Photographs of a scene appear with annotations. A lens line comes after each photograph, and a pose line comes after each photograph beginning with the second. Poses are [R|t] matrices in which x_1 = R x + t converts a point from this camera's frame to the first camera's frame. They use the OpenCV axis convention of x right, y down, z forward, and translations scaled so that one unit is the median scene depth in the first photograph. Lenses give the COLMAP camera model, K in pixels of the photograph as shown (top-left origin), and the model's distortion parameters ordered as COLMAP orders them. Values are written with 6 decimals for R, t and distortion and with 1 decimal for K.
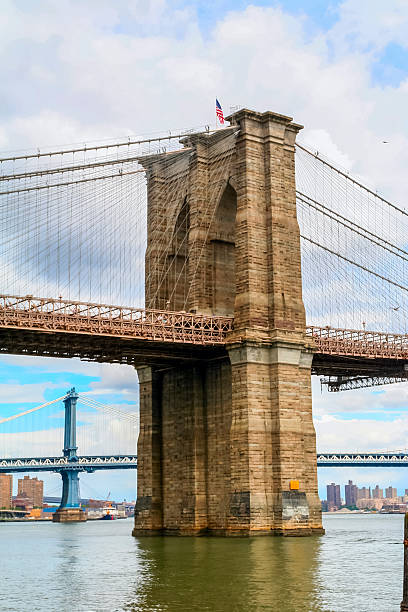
lens RADIAL K [[1036.8, 0, 203.2], [0, 1036.8, 305.8], [0, 0, 1]] dist [-0.017436, -0.010378]
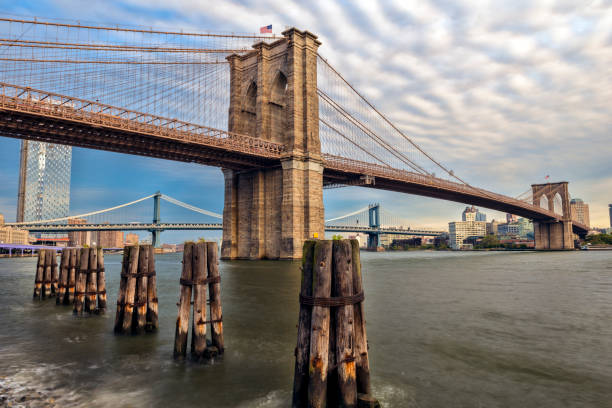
lens RADIAL K [[447.3, 0, 306.0], [0, 447.3, 204.0], [0, 0, 1]] dist [-0.001503, 0.000391]
pose [[0.976446, 0.027761, 0.213969, -0.097568], [-0.047554, 0.994992, 0.087920, 0.044881], [-0.210457, -0.096025, 0.972876, 0.213357]]
